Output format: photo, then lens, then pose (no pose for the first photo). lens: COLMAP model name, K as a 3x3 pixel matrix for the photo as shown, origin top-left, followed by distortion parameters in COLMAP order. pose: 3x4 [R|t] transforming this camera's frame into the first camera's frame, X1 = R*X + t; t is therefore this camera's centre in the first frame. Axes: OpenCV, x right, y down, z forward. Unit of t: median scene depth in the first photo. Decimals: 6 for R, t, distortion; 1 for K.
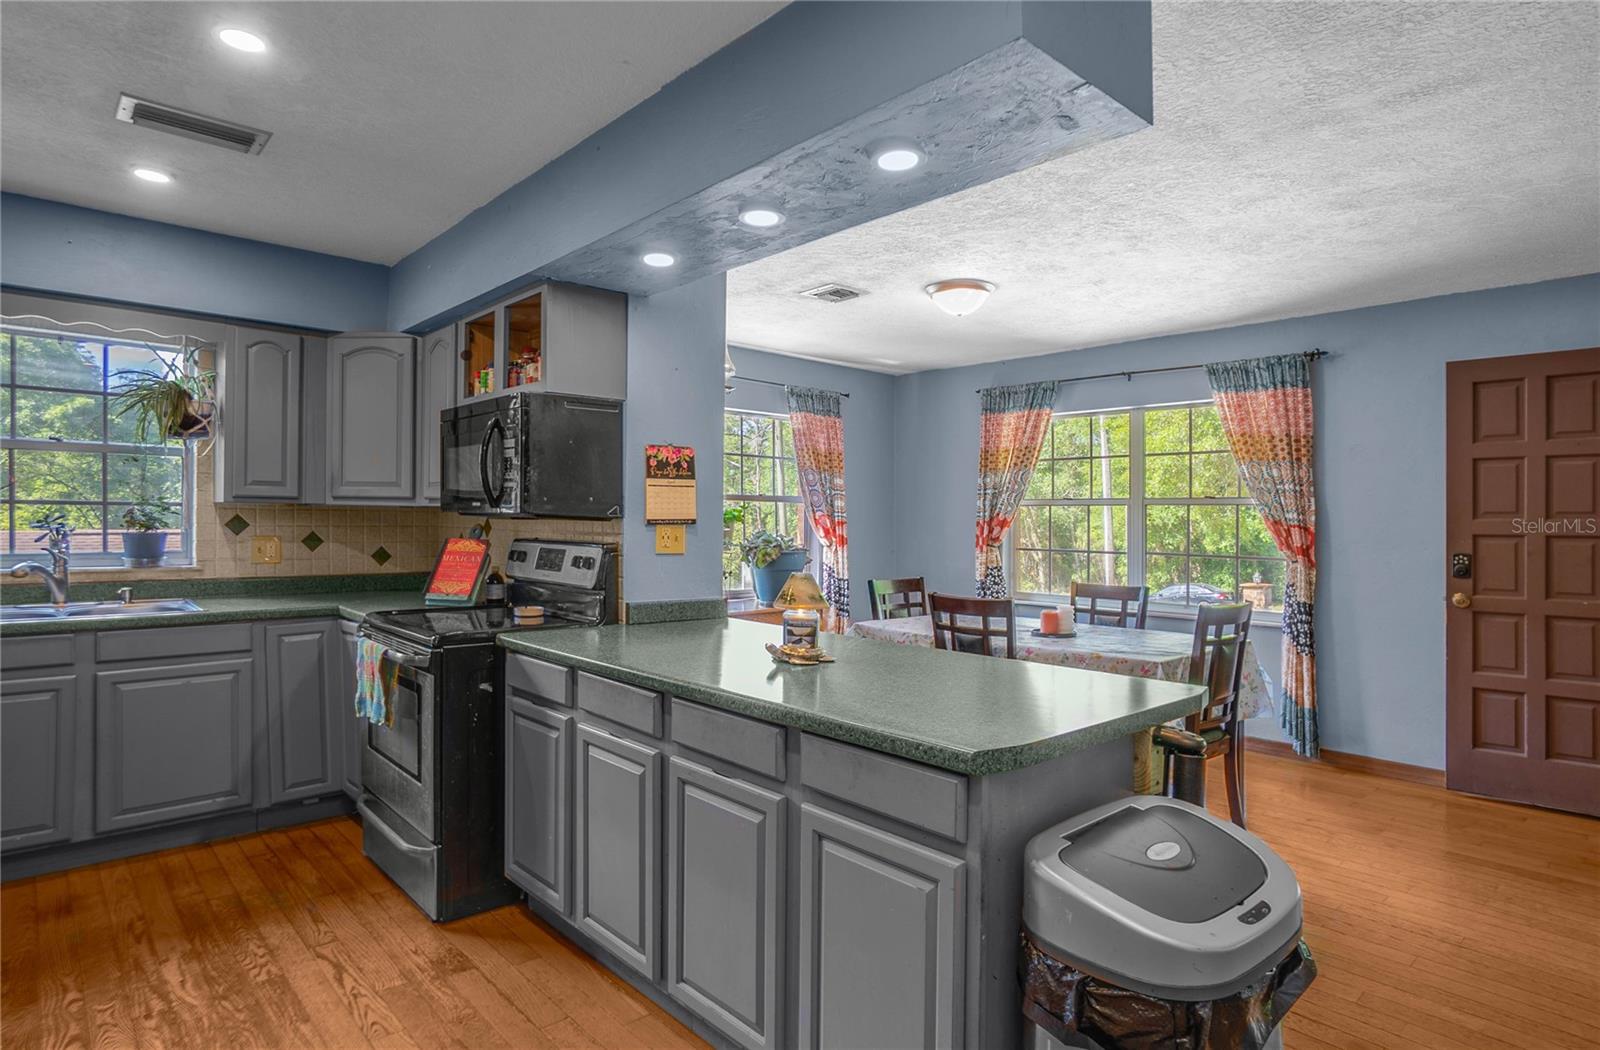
lens RADIAL K [[842.5, 0, 841.8], [0, 842.5, 514.3], [0, 0, 1]] dist [-0.032543, 0.010209]
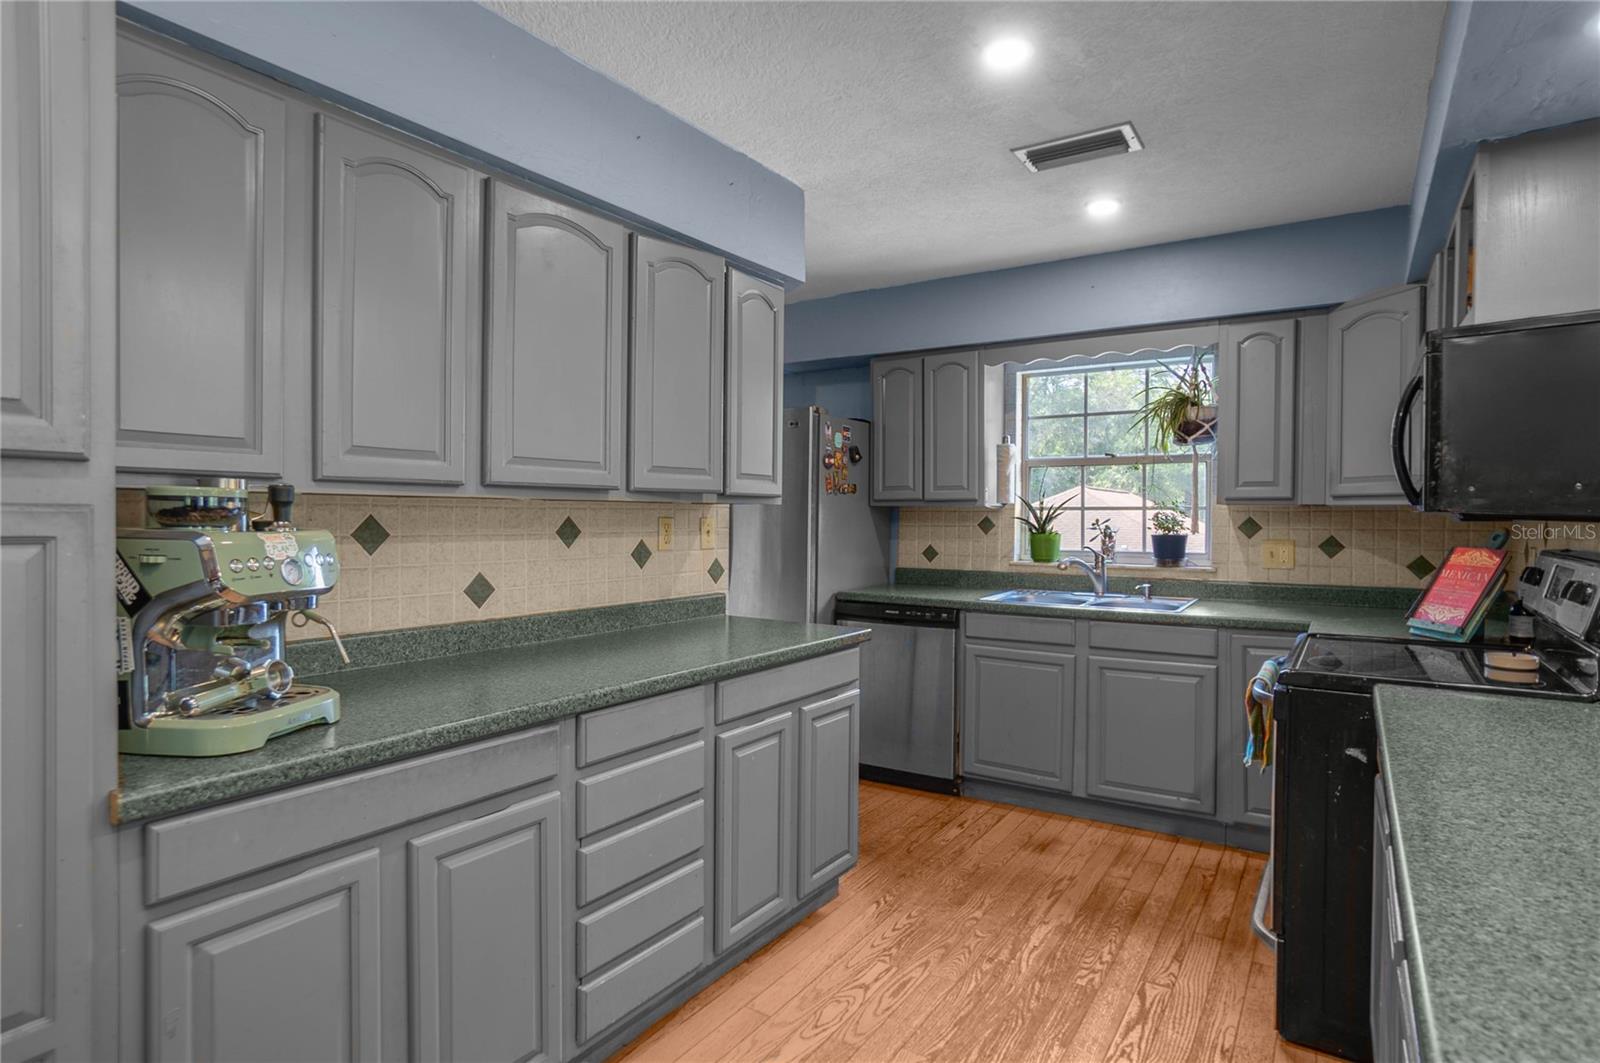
lens RADIAL K [[852.8, 0, 839.1], [0, 852.8, 531.6], [0, 0, 1]] dist [-0.037777, 0.001370]
pose [[0.211014, 0.007340, -0.977455, 0.162798], [0.006442, 0.999940, 0.008899, 0.005556], [0.977462, -0.008175, 0.210954, 0.369600]]
